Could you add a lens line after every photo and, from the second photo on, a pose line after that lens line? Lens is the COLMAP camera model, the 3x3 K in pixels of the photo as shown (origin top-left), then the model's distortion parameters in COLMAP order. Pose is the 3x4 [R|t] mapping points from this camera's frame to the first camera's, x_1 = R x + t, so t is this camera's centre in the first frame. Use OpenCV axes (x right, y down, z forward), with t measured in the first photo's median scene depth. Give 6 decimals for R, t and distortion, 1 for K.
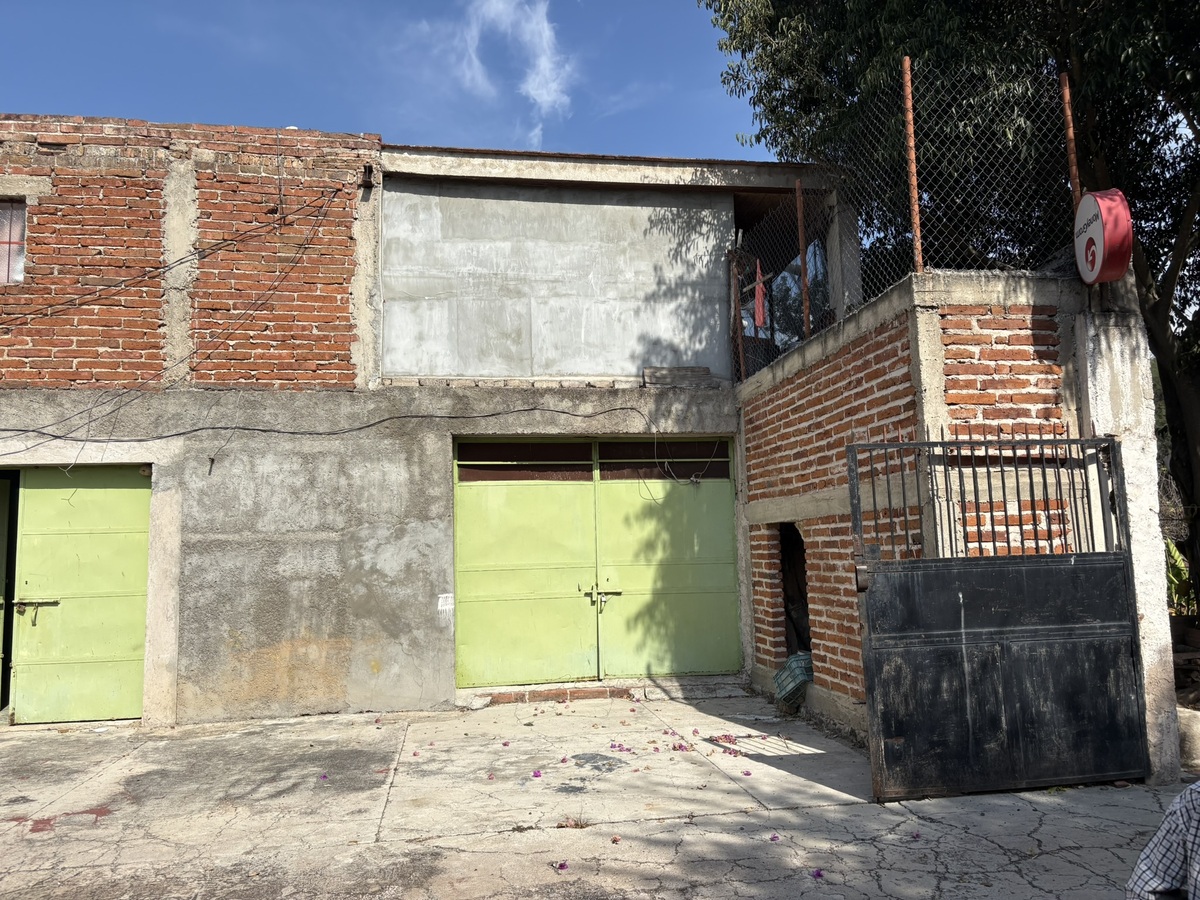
lens RADIAL K [[901.2, 0, 597.8], [0, 901.2, 450.7], [0, 0, 1]] dist [0.057721, -0.064087]
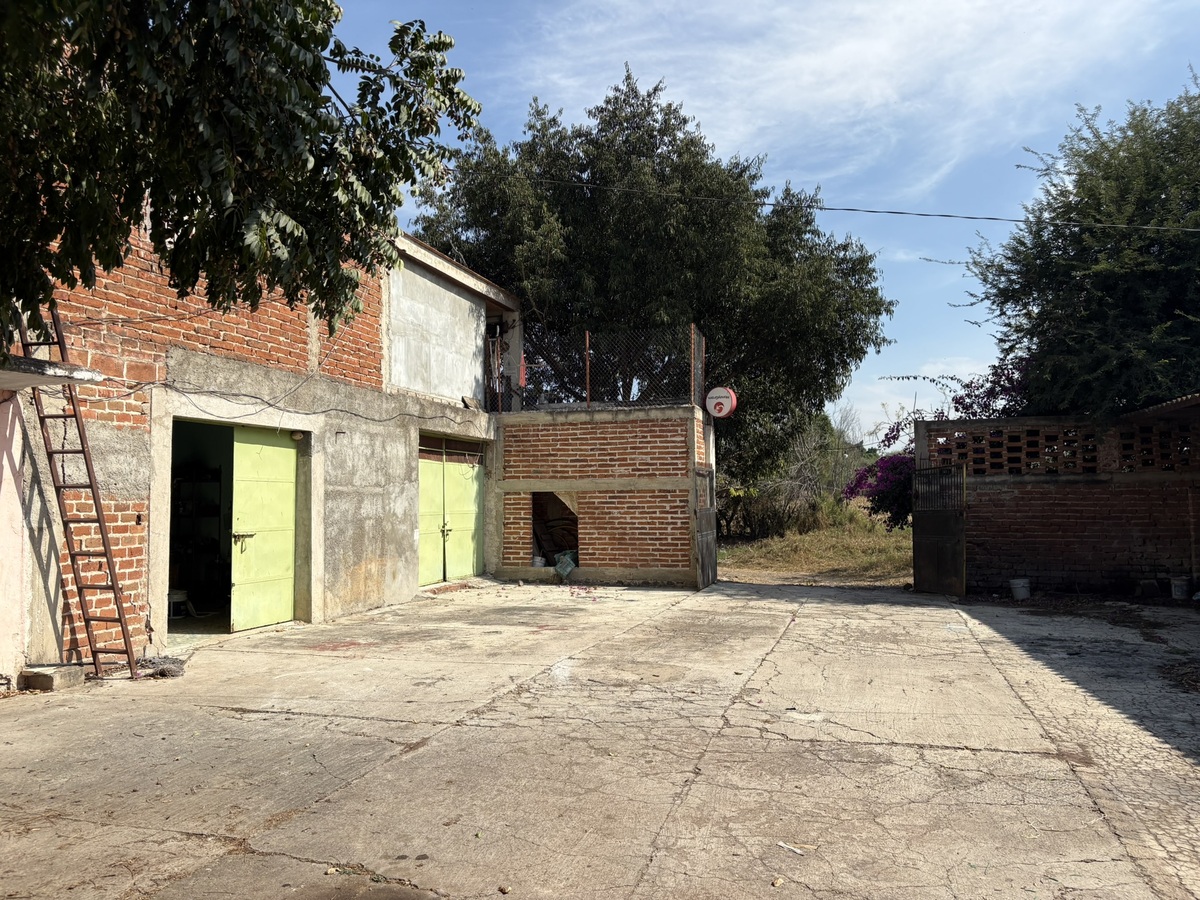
lens RADIAL K [[901.2, 0, 595.1], [0, 901.2, 447.3], [0, 0, 1]] dist [0.057721, -0.064087]
pose [[0.441187, 0.078047, 0.894015, -1.490772], [-0.105517, 0.993812, -0.034688, 0.038582], [-0.891190, -0.079030, 0.446693, 0.026260]]
